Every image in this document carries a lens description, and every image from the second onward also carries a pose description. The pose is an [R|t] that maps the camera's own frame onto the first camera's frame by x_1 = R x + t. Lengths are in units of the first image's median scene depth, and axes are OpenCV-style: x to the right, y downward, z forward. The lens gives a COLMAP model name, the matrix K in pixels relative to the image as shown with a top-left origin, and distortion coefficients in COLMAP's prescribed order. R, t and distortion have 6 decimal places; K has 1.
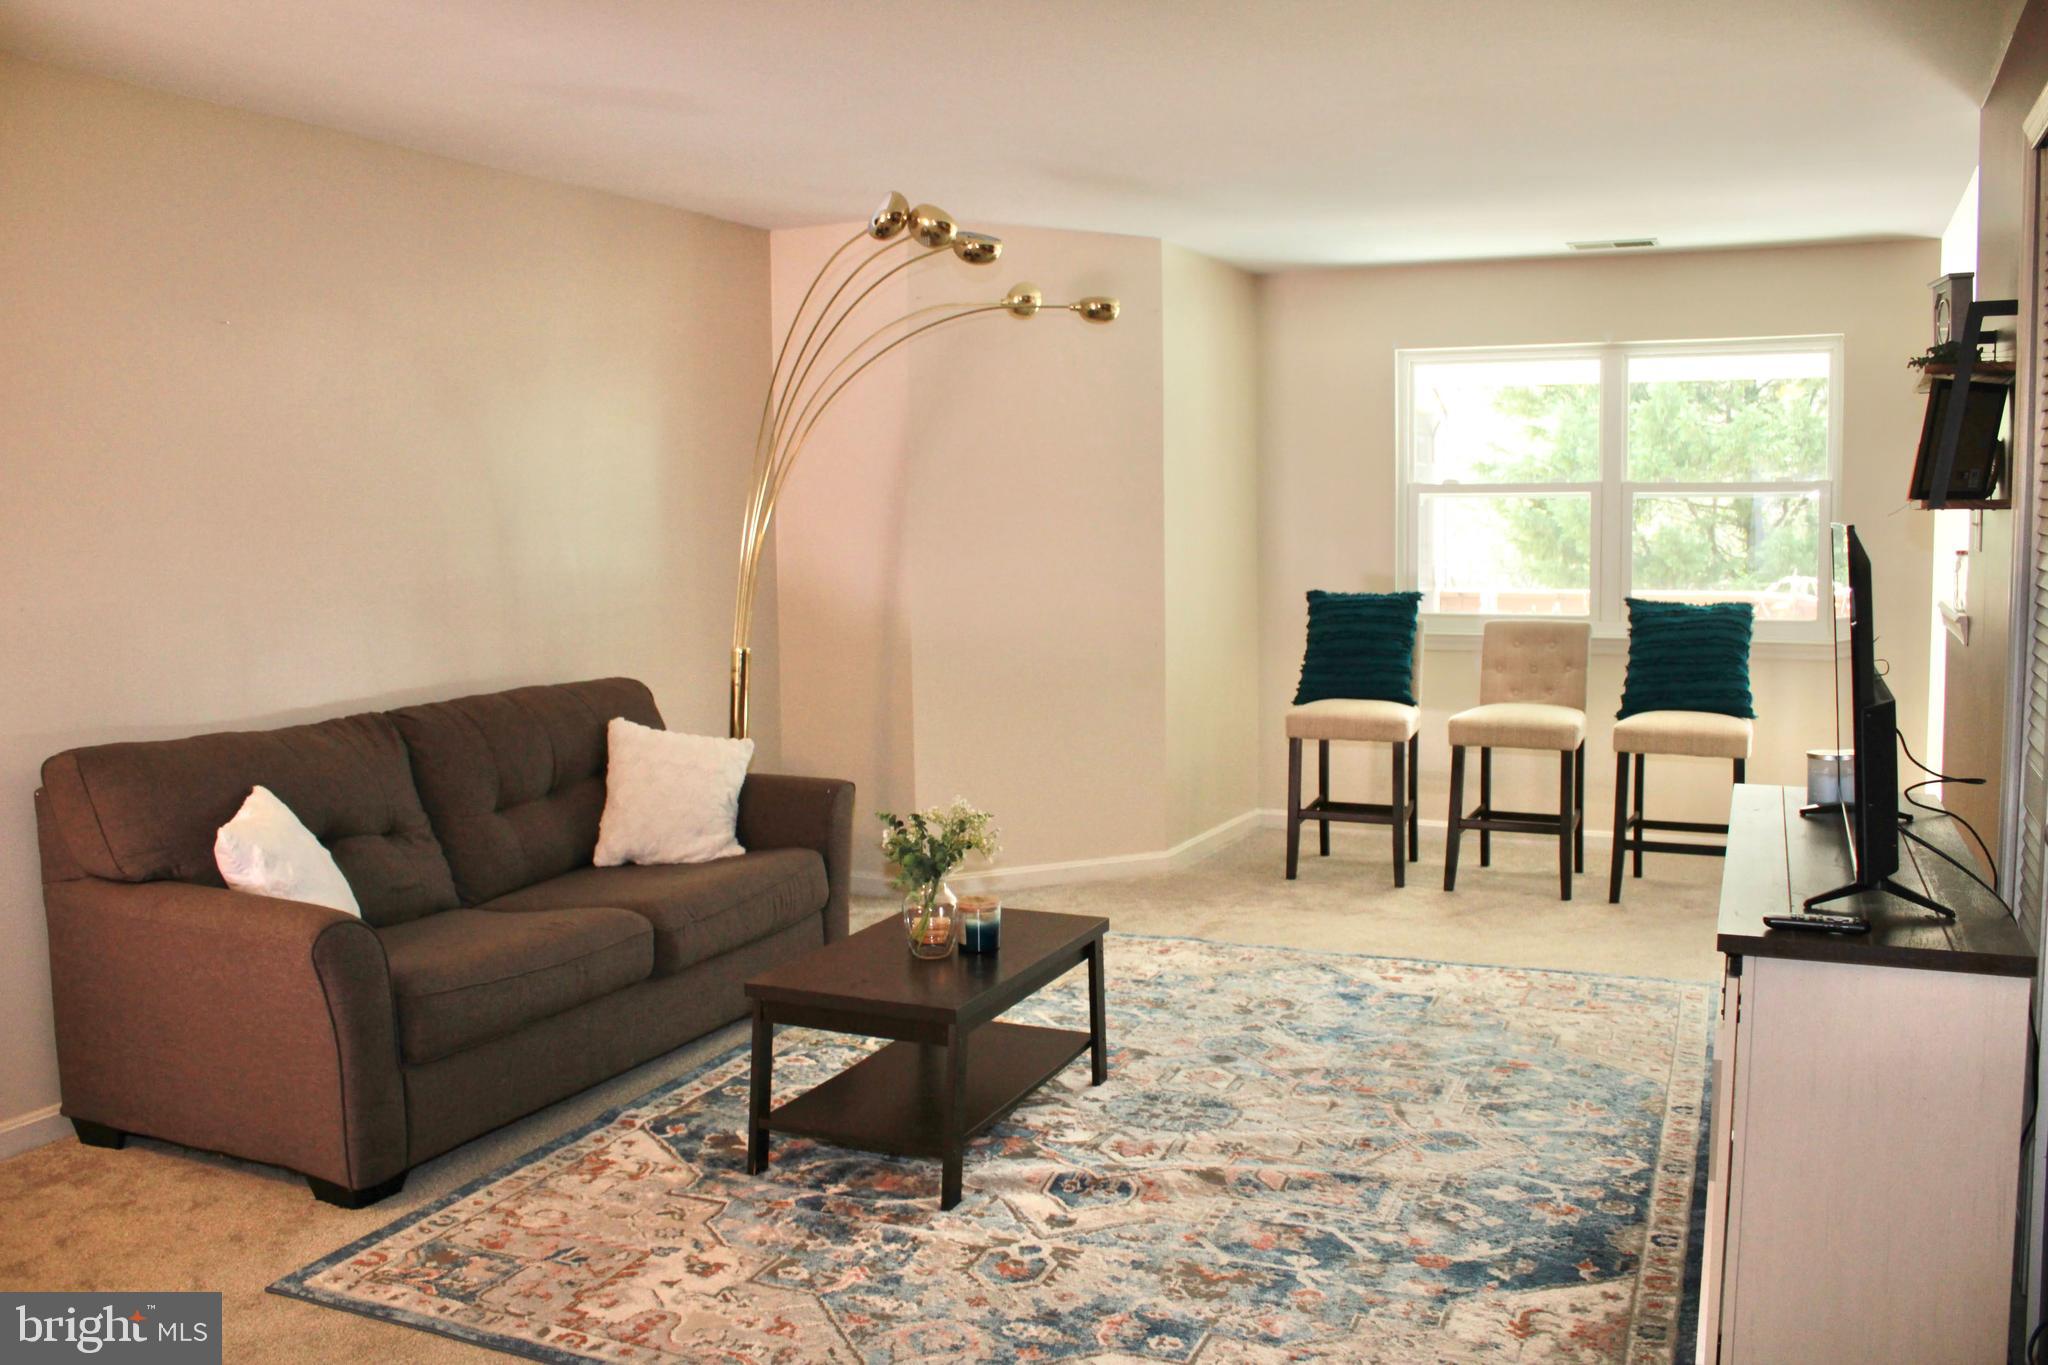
lens RADIAL K [[1708.8, 0, 1033.1], [0, 1708.8, 678.3], [0, 0, 1]] dist [-0.160380, 0.132301]
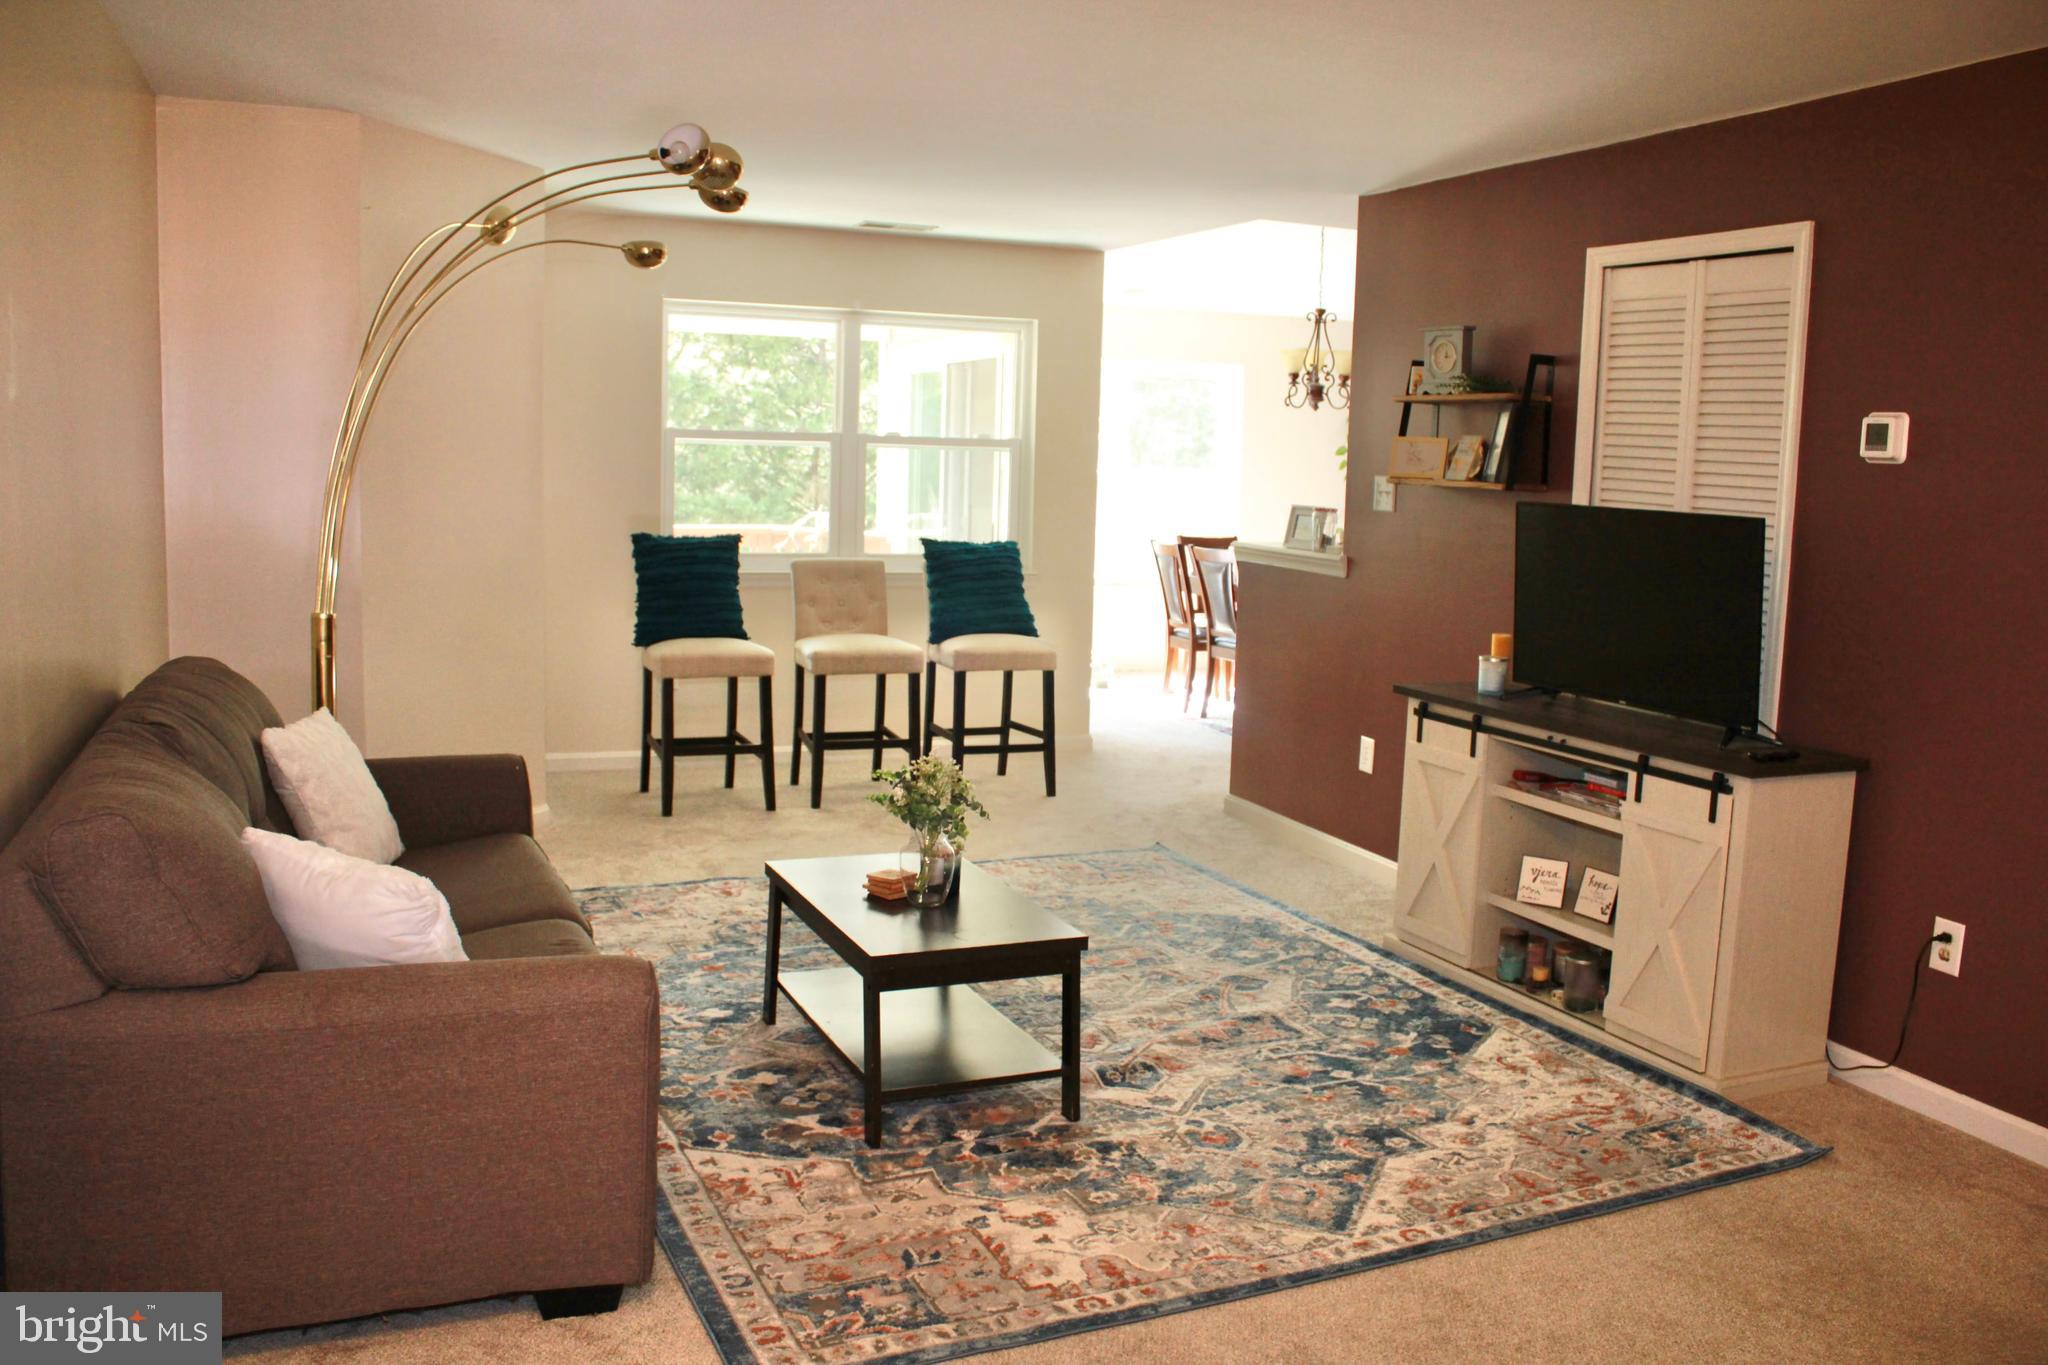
lens RADIAL K [[1708.8, 0, 1033.1], [0, 1708.8, 678.3], [0, 0, 1]] dist [-0.160380, 0.132301]
pose [[0.669978, -0.067578, 0.739299, -0.791299], [0.033217, 0.997580, 0.061085, -0.035513], [-0.741638, -0.016368, 0.670601, 0.264437]]
